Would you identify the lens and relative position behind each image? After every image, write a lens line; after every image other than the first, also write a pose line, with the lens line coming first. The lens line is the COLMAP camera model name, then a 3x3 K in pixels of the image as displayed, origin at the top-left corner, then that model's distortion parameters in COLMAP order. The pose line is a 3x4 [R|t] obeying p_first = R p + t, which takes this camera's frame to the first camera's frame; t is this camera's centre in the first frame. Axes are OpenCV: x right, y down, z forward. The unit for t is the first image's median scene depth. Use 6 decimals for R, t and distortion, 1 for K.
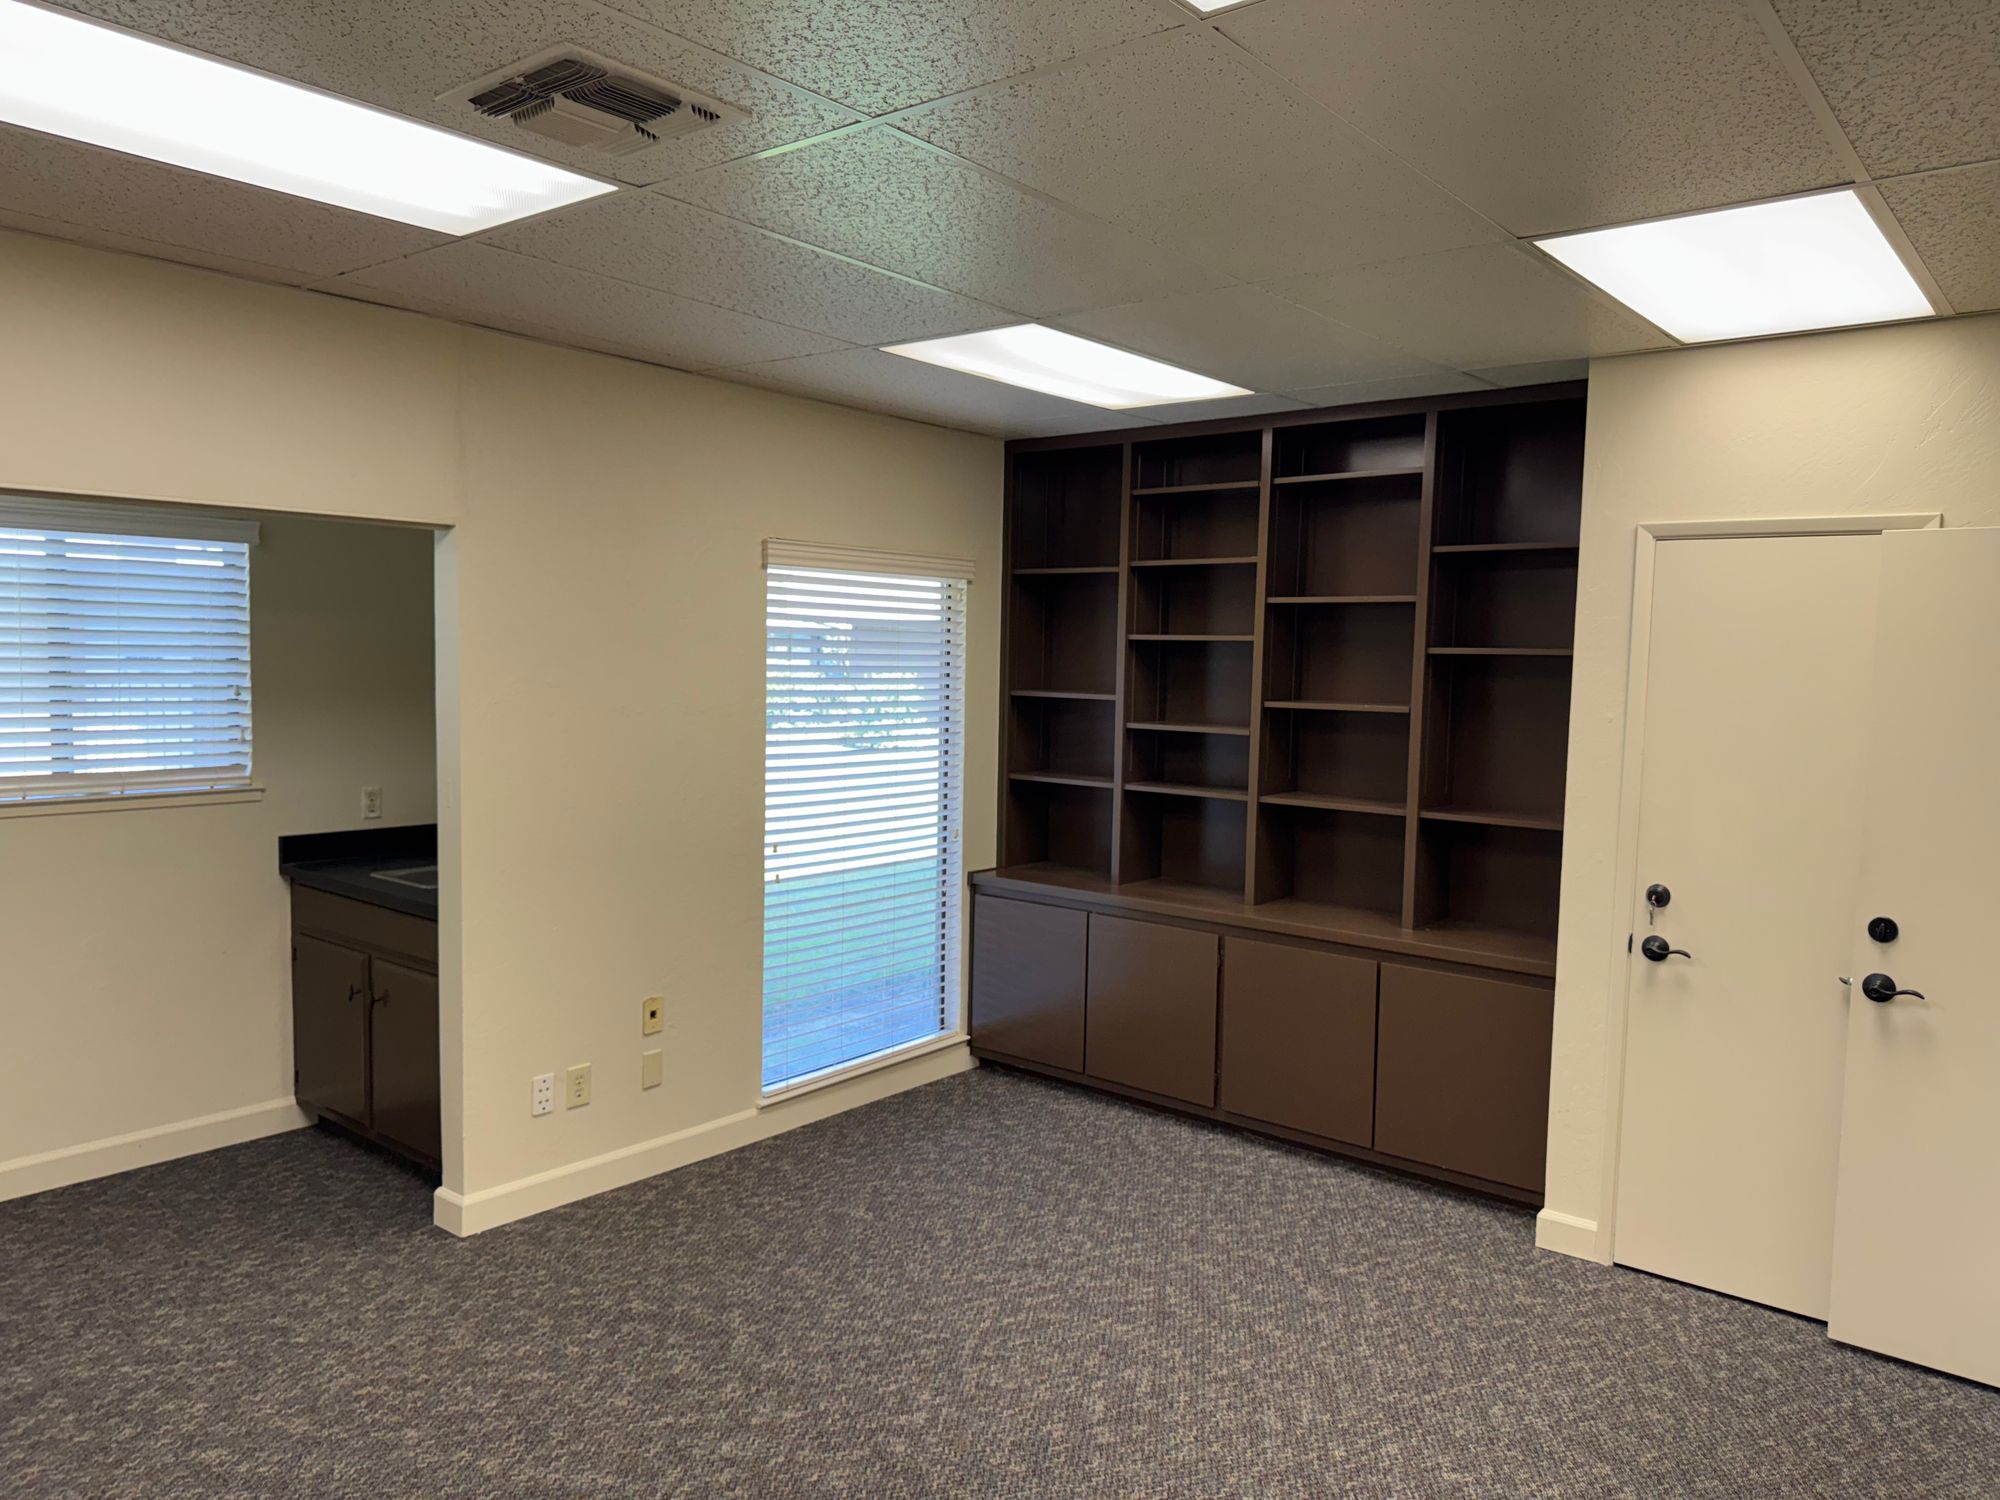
lens RADIAL K [[1433.6, 0, 990.7], [0, 1433.6, 757.4], [0, 0, 1]] dist [0.045857, -0.007884]
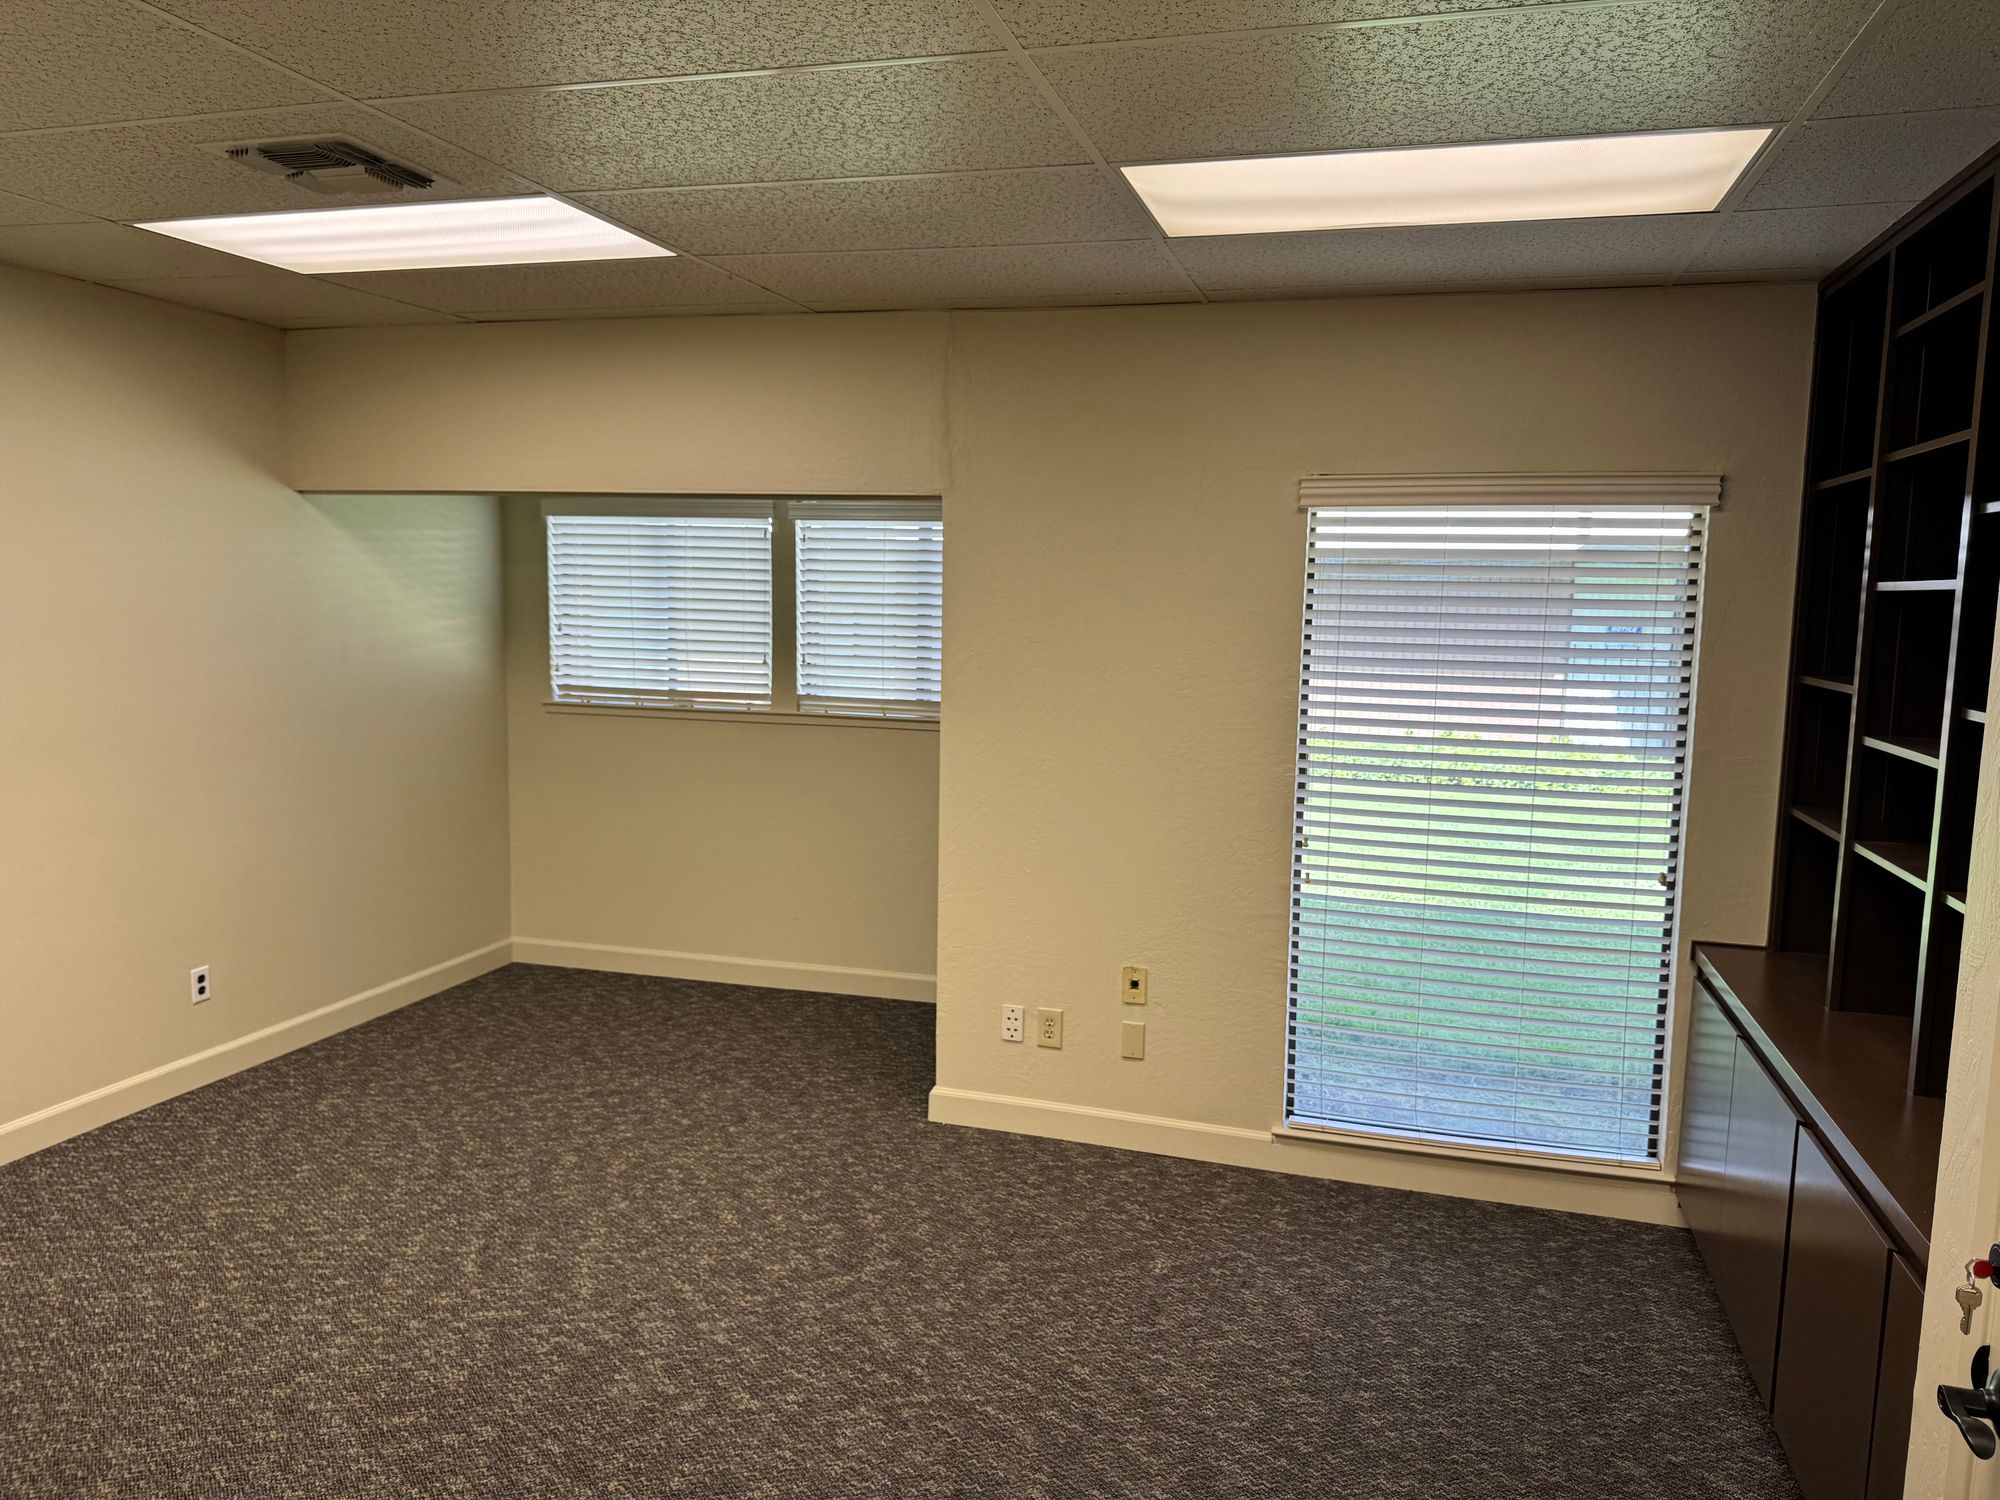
lens RADIAL K [[1433.6, 0, 999.6], [0, 1433.6, 748.8], [0, 0, 1]] dist [0.045857, -0.007884]
pose [[0.399562, 0.094944, -0.911776, 0.585211], [-0.090921, 0.993822, 0.063644, -0.029105], [0.912186, 0.057470, 0.405726, 0.523385]]
